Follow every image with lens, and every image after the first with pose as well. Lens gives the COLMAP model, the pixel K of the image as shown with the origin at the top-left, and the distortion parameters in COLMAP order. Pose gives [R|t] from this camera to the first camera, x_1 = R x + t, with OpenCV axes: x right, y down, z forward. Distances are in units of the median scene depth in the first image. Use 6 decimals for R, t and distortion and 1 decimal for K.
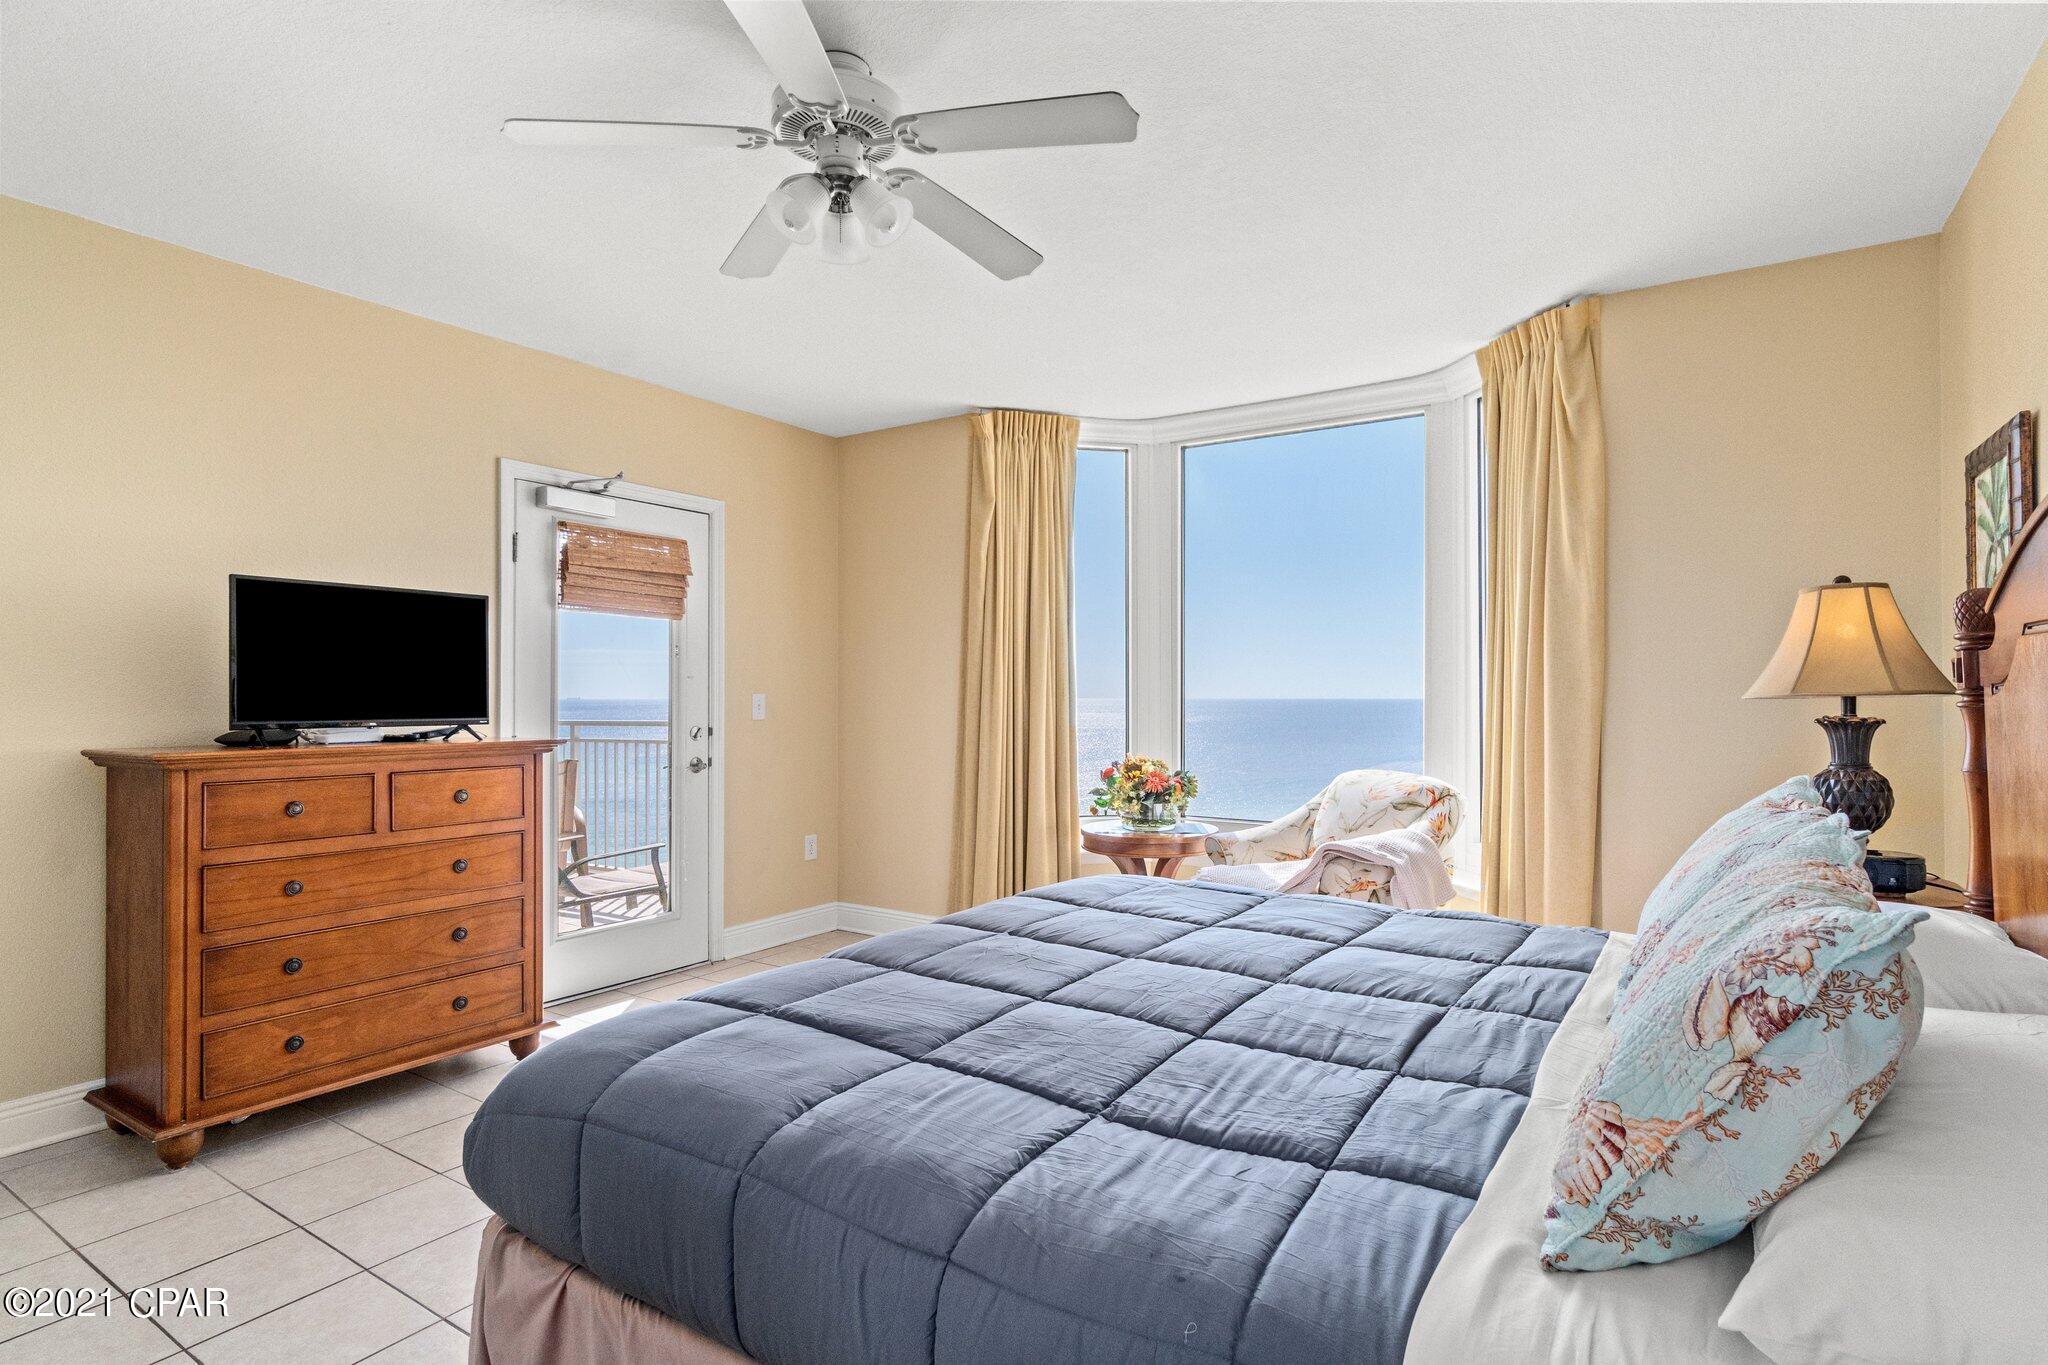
lens RADIAL K [[1026.2, 0, 1015.6], [0, 1026.2, 683.9], [0, 0, 1]] dist [0.005495, 0.000492]
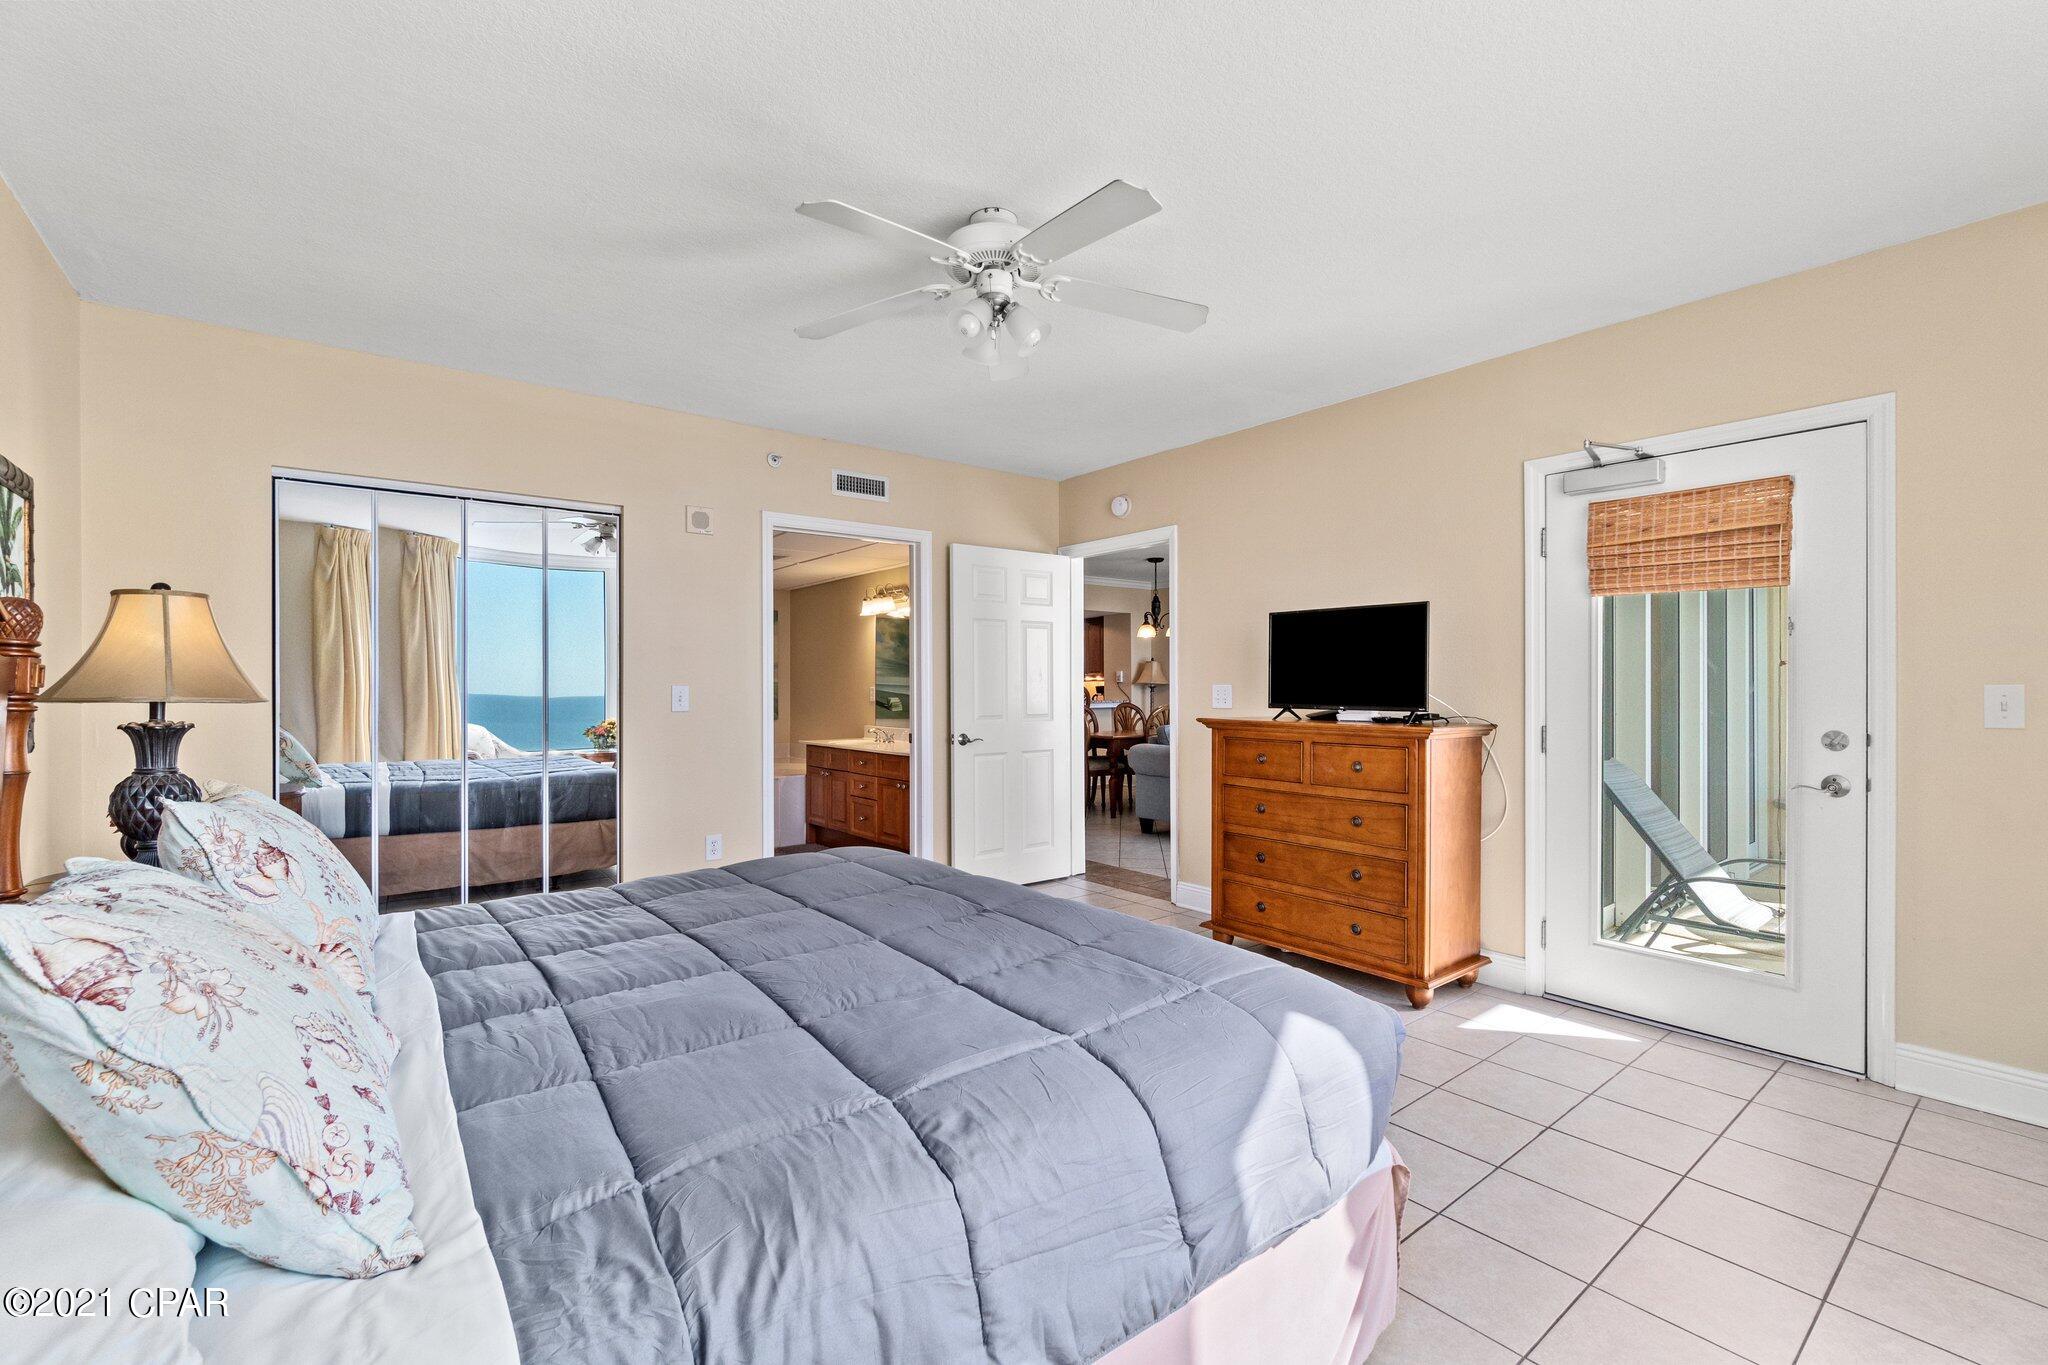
lens RADIAL K [[884.9, 0, 1018.2], [0, 884.9, 686.2], [0, 0, 1]] dist [-0.008502, 0.001729]
pose [[-0.307894, 0.002722, -0.951417, 0.675982], [0.011971, 0.999928, -0.001013, 0.006780], [0.951345, -0.011701, -0.307905, 1.019891]]
